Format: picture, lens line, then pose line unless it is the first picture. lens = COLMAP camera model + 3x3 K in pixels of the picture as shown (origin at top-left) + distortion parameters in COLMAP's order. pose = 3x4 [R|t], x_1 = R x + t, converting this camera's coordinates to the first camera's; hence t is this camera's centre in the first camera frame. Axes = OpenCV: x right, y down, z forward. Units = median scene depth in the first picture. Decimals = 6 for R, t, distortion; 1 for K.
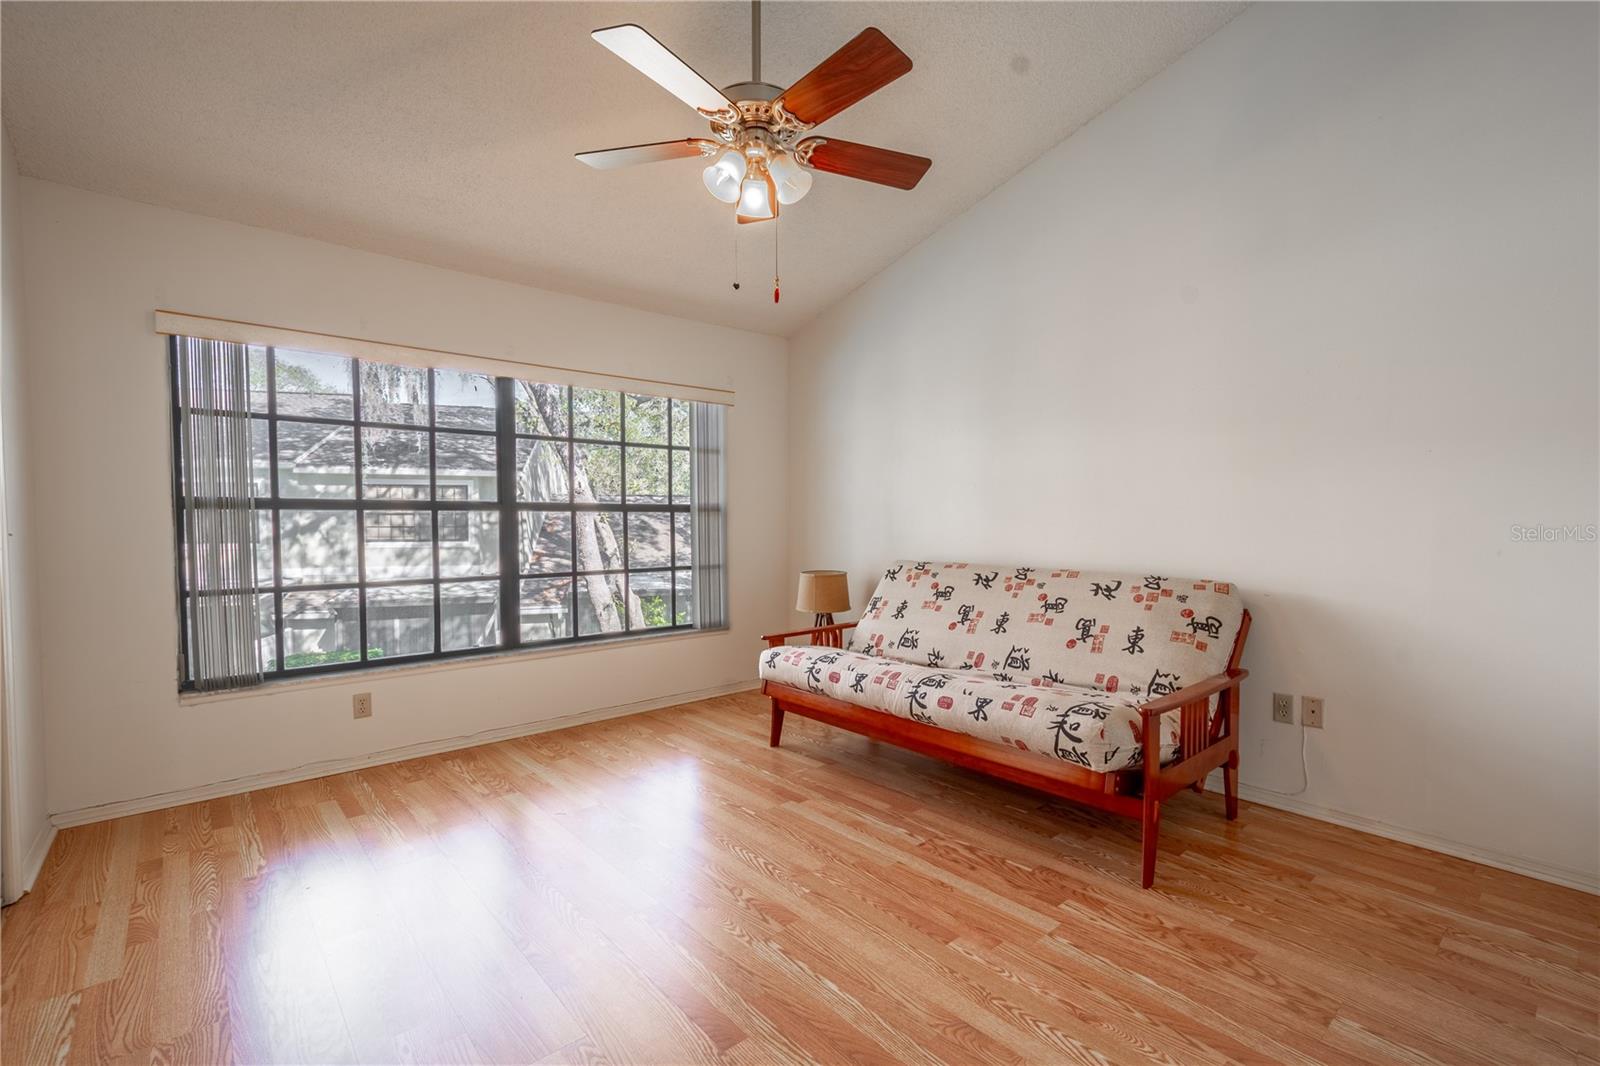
lens RADIAL K [[719.8, 0, 798.2], [0, 719.8, 533.8], [0, 0, 1]] dist [0.013391, -0.004389]
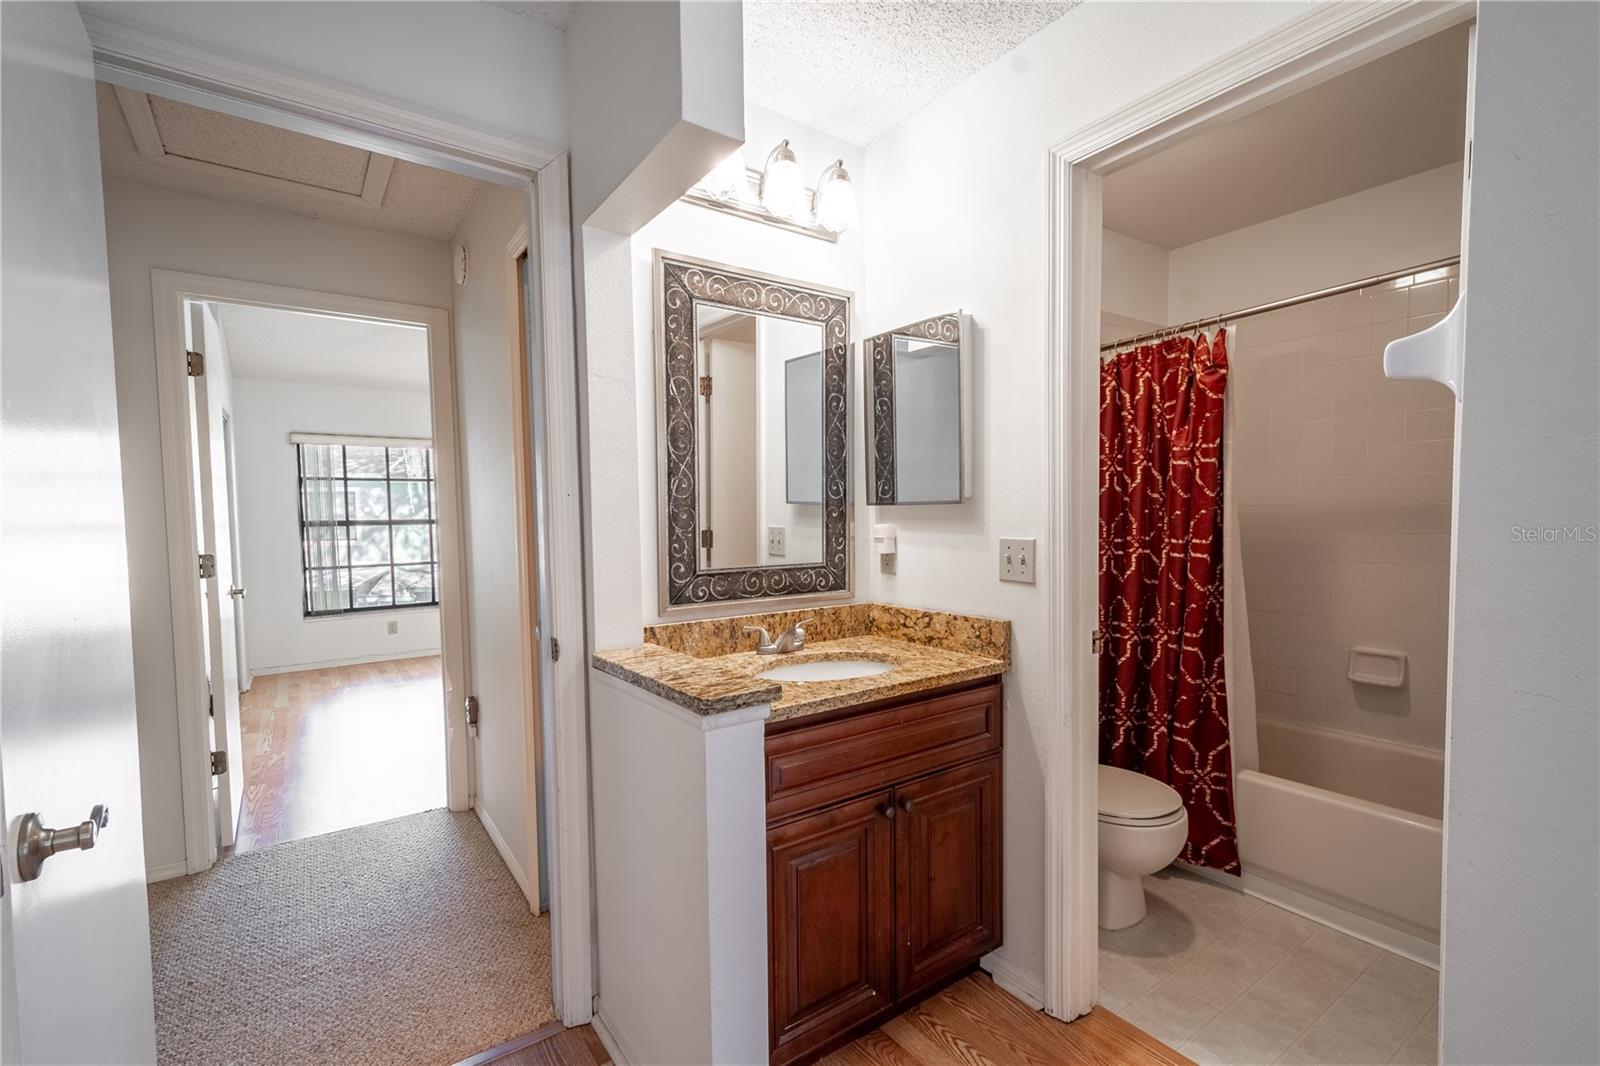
lens RADIAL K [[719.8, 0, 807.9], [0, 719.8, 539.5], [0, 0, 1]] dist [0.013391, -0.004389]
pose [[0.995912, 0.005558, -0.090158, 0.721859], [-0.002819, 0.999531, 0.030488, -0.062237], [0.090285, -0.030109, 0.995461, -0.869529]]
